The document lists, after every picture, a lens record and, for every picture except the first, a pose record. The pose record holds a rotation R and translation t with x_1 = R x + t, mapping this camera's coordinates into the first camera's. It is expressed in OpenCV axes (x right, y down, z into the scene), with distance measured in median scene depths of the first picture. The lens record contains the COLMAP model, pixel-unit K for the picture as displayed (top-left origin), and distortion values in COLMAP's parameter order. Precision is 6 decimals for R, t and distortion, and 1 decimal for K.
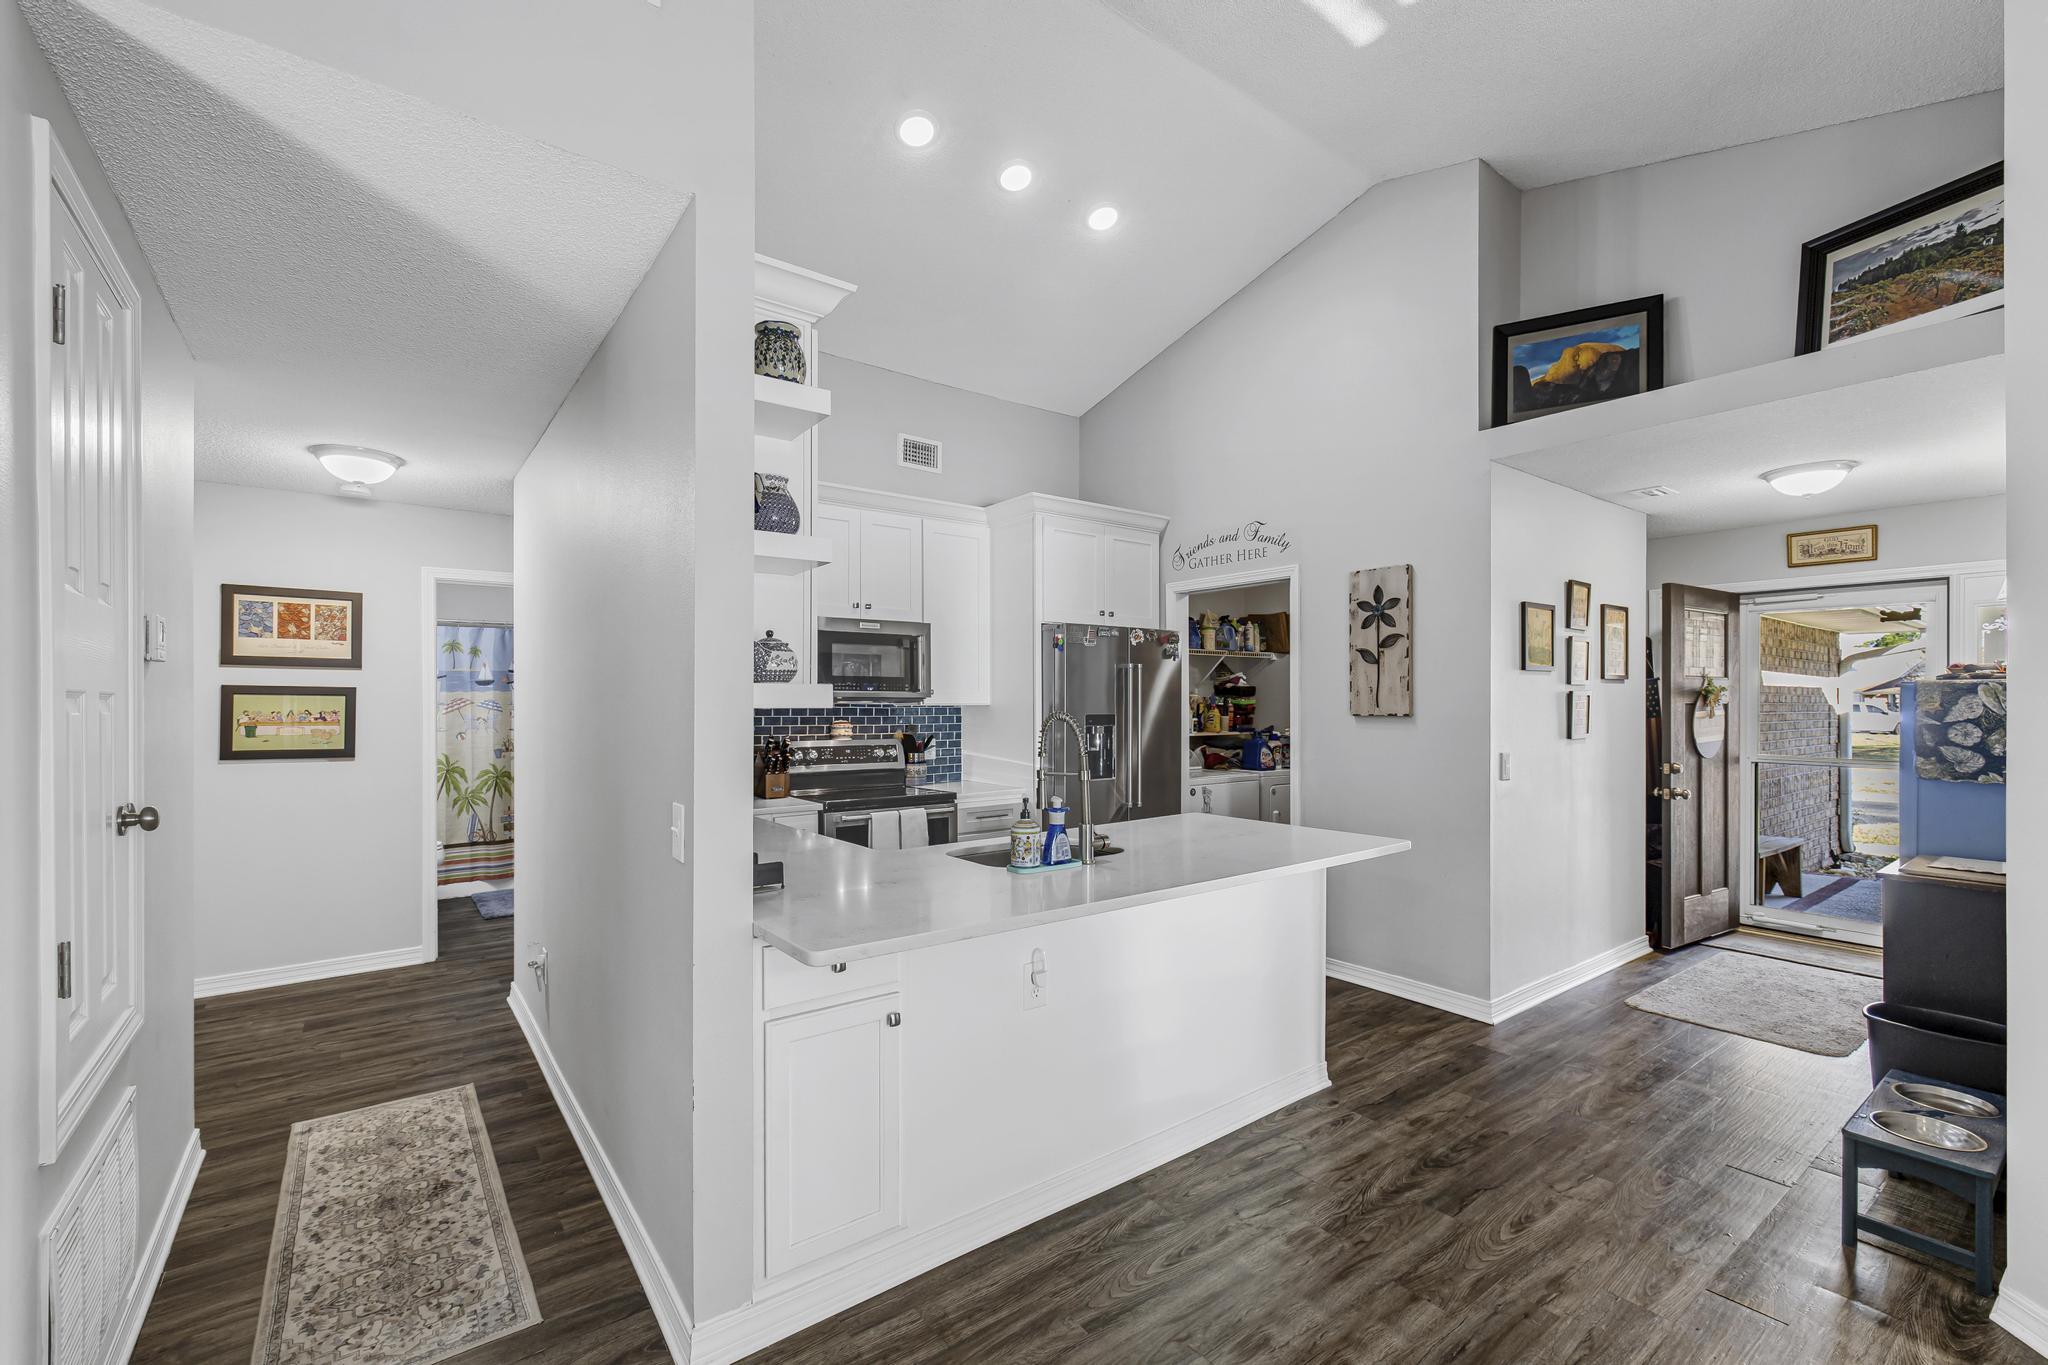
lens RADIAL K [[881.8, 0, 1027.6], [0, 881.8, 698.8], [0, 0, 1]] dist [0.001517, -0.000010]
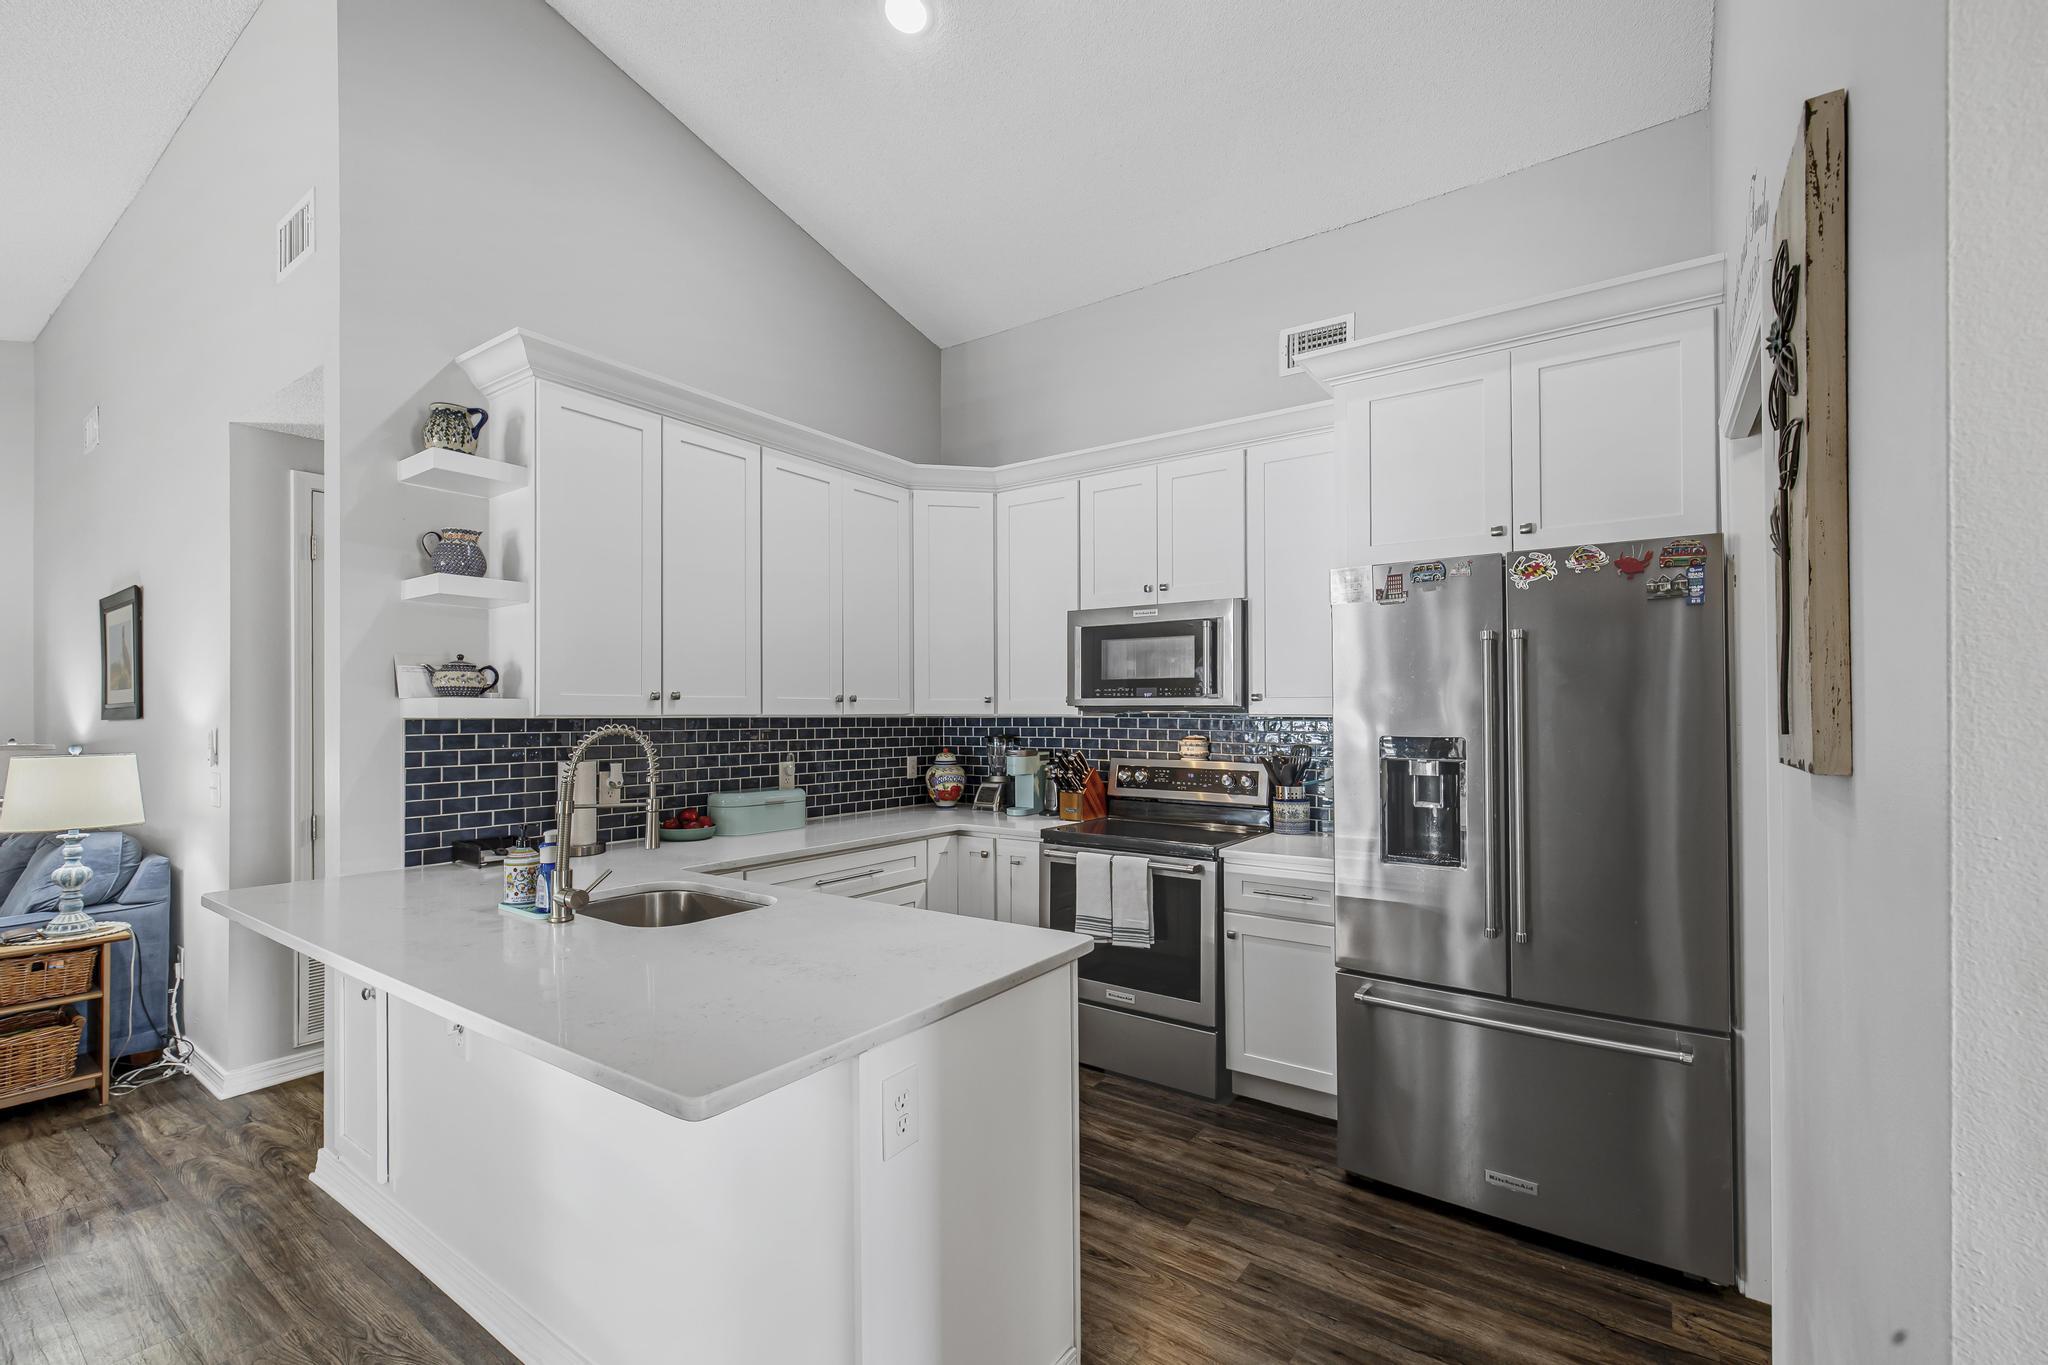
lens RADIAL K [[881.8, 0, 1010.3], [0, 881.8, 705.8], [0, 0, 1]] dist [0.001517, -0.000010]
pose [[0.279884, -0.006083, -0.960015, 0.553500], [0.004785, 0.999976, -0.004941, 0.001500], [0.960022, -0.003210, 0.279906, 0.698961]]
